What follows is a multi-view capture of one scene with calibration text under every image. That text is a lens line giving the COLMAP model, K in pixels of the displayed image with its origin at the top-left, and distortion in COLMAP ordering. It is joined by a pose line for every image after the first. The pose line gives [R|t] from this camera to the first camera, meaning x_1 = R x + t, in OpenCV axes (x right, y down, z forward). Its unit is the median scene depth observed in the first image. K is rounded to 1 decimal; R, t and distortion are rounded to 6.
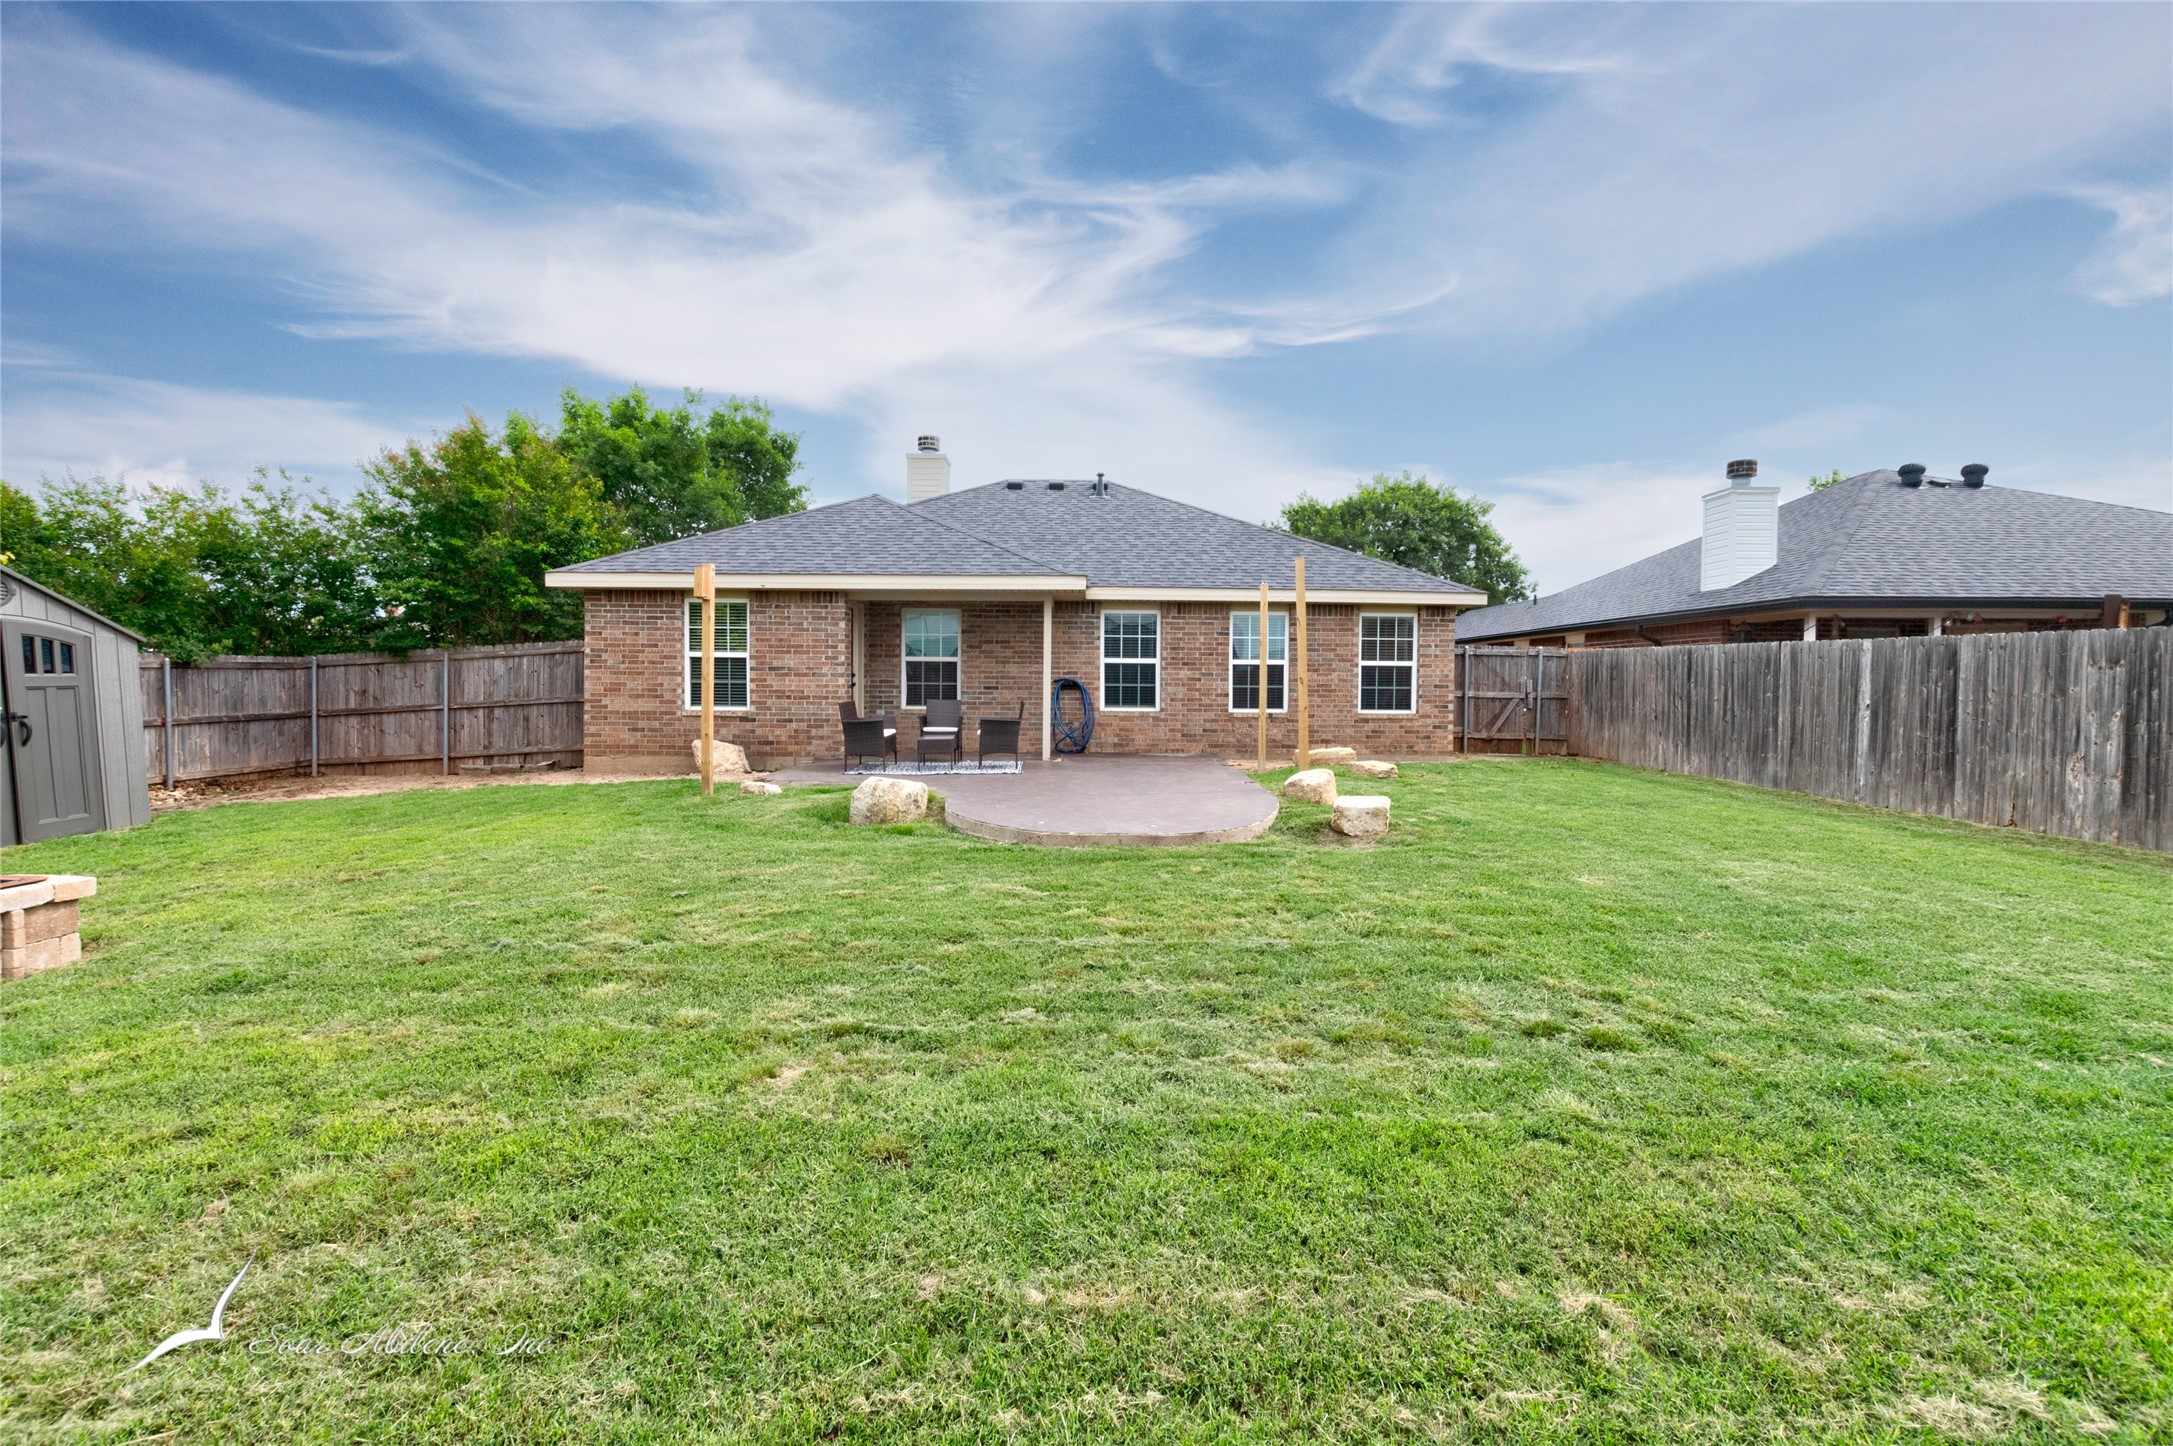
lens RADIAL K [[943.2, 0, 1086.5], [0, 943.2, 723.0], [0, 0, 1]] dist [0.004057, 0.000381]
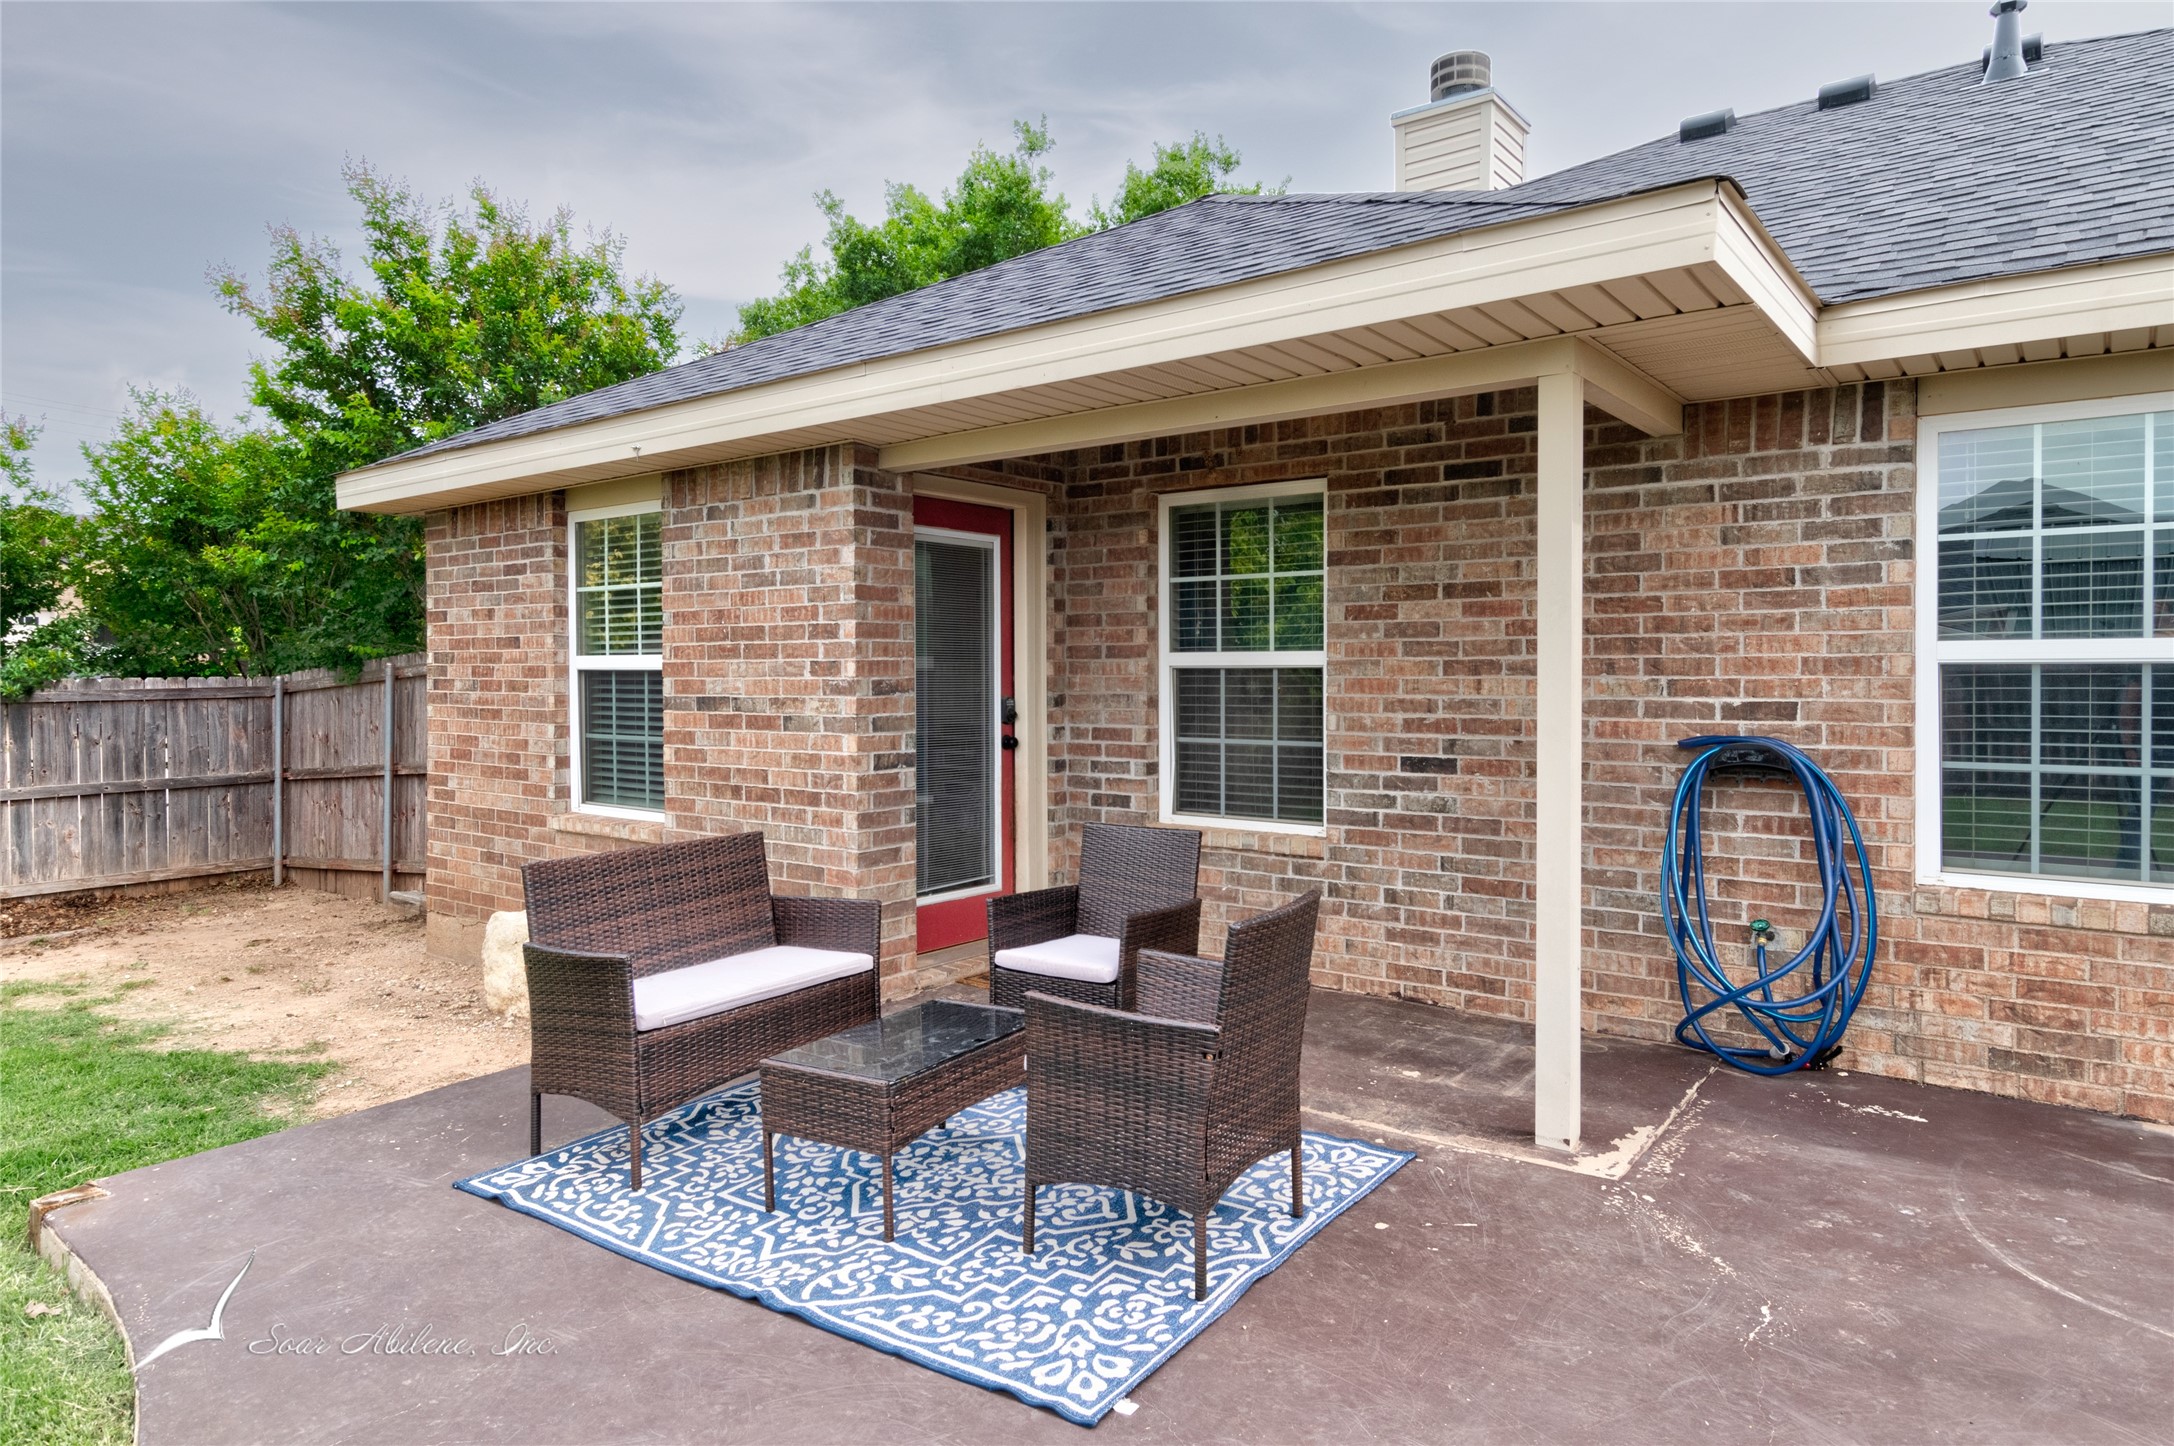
lens RADIAL K [[1307.2, 0, 1087.0], [0, 1307.2, 723.0], [0, 0, 1]] dist [-0.001287, -0.000422]
pose [[0.795520, 0.010911, -0.605829, 0.046762], [-0.014024, 0.999902, -0.000407, -0.049216], [0.605765, 0.008820, 0.795595, 0.674306]]
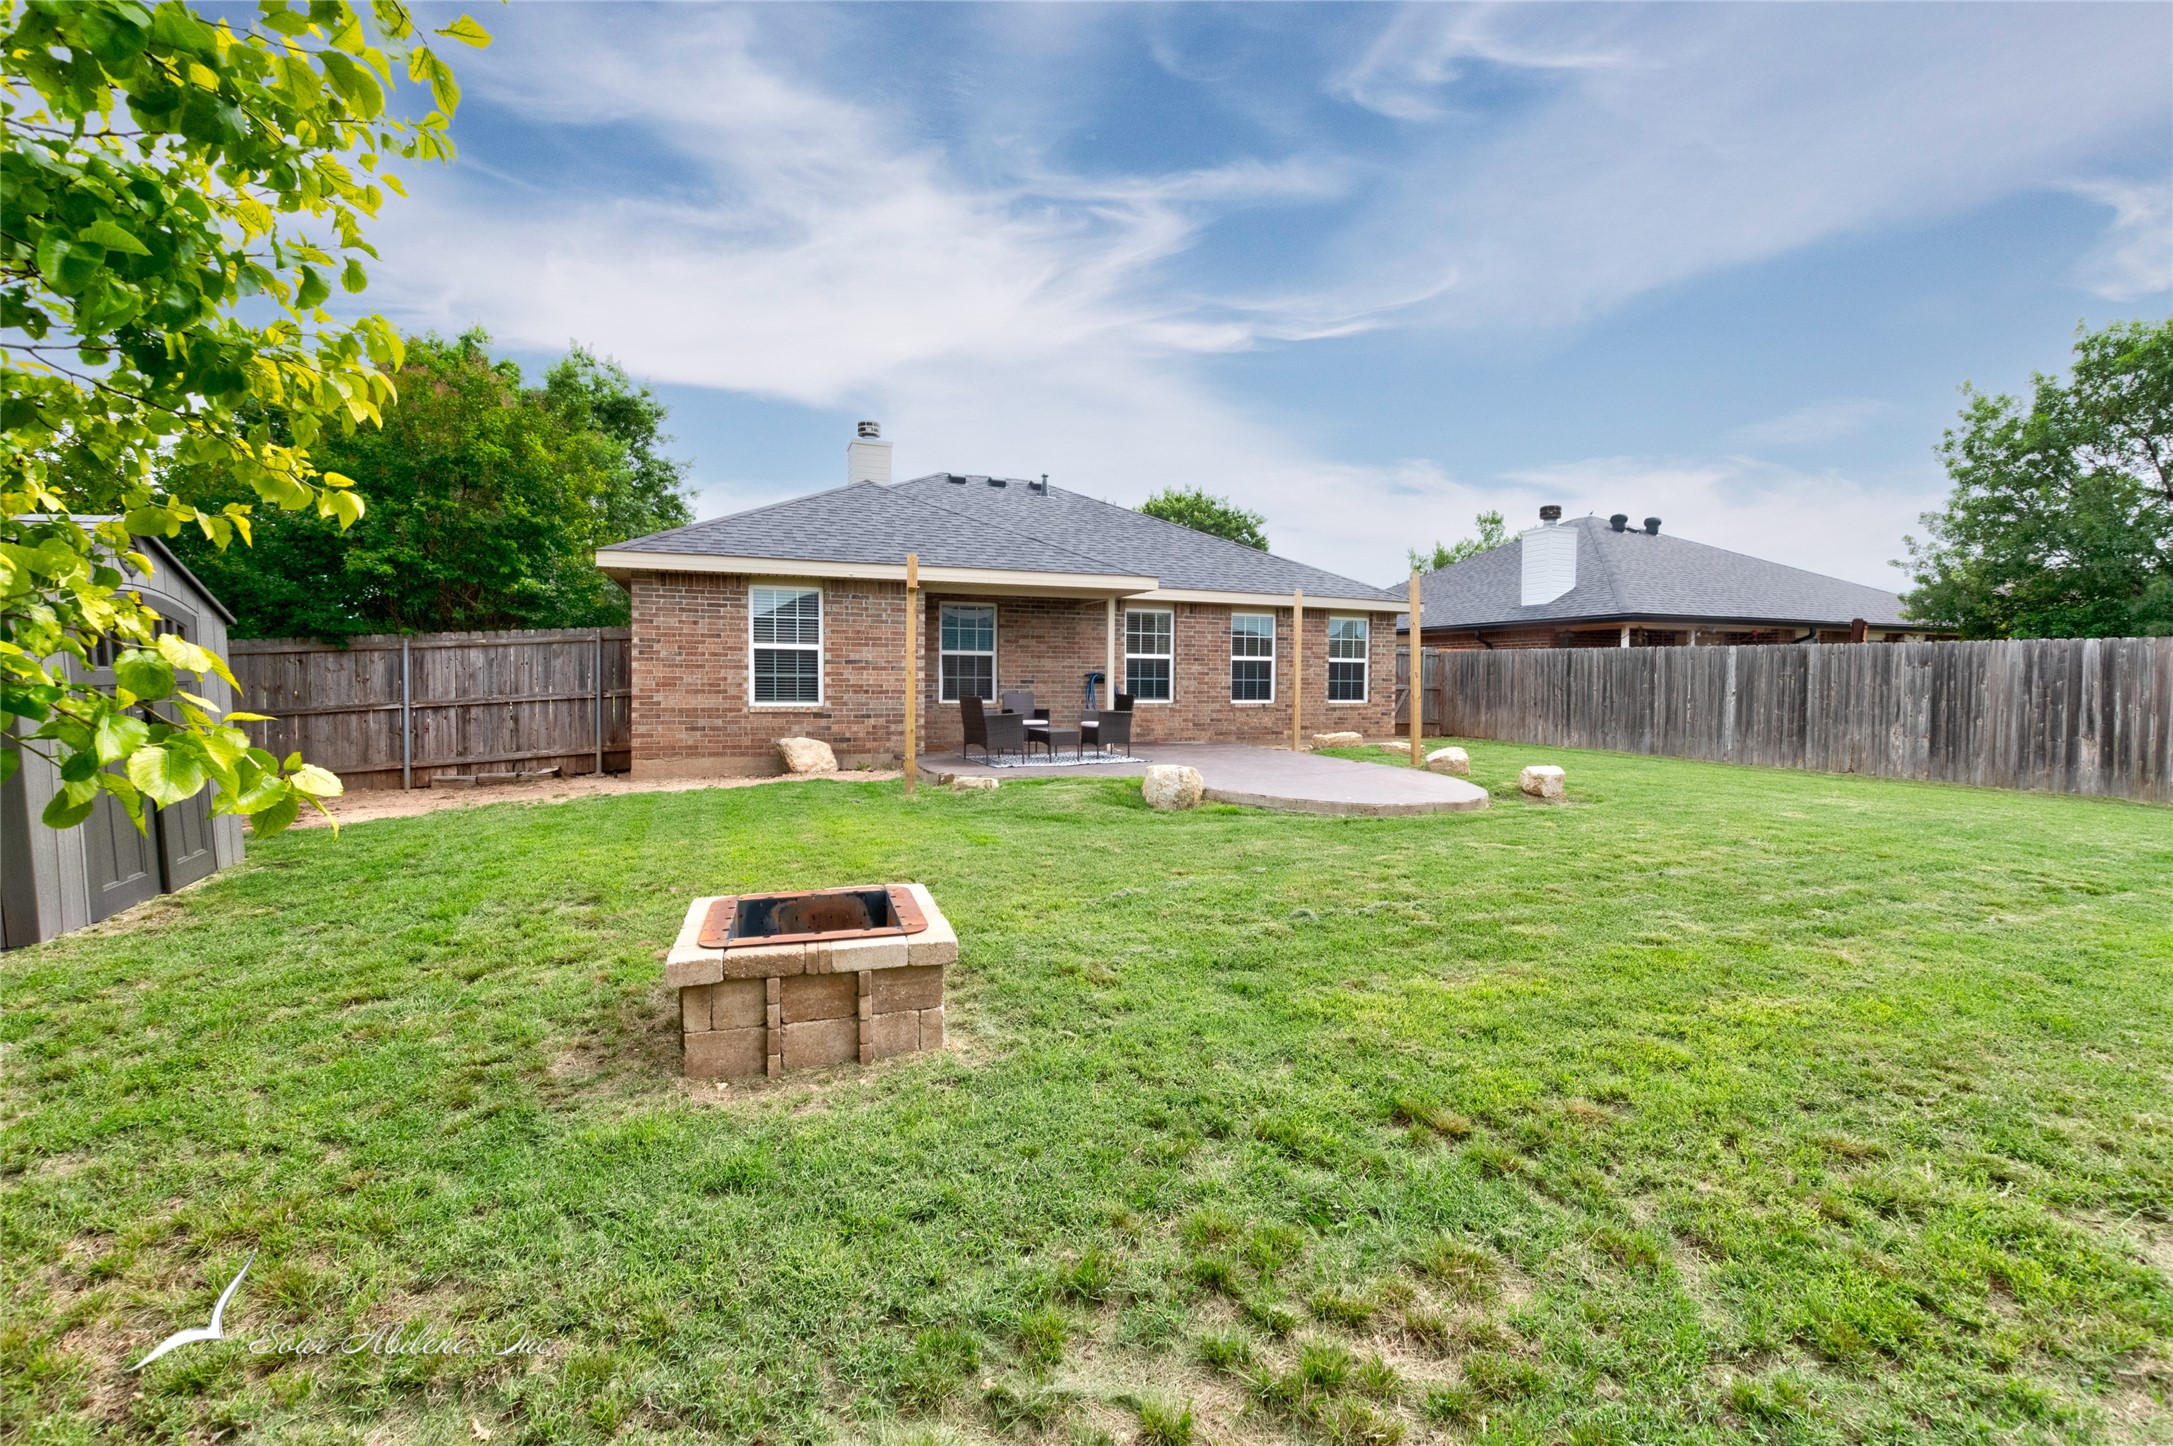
lens RADIAL K [[943.2, 0, 1086.5], [0, 943.2, 723.0], [0, 0, 1]] dist [0.004057, 0.000381]
pose [[0.932870, -0.017521, 0.359786, -0.425862], [0.015415, 0.999843, 0.008722, -0.000527], [-0.359882, -0.002590, 0.932994, 0.022594]]
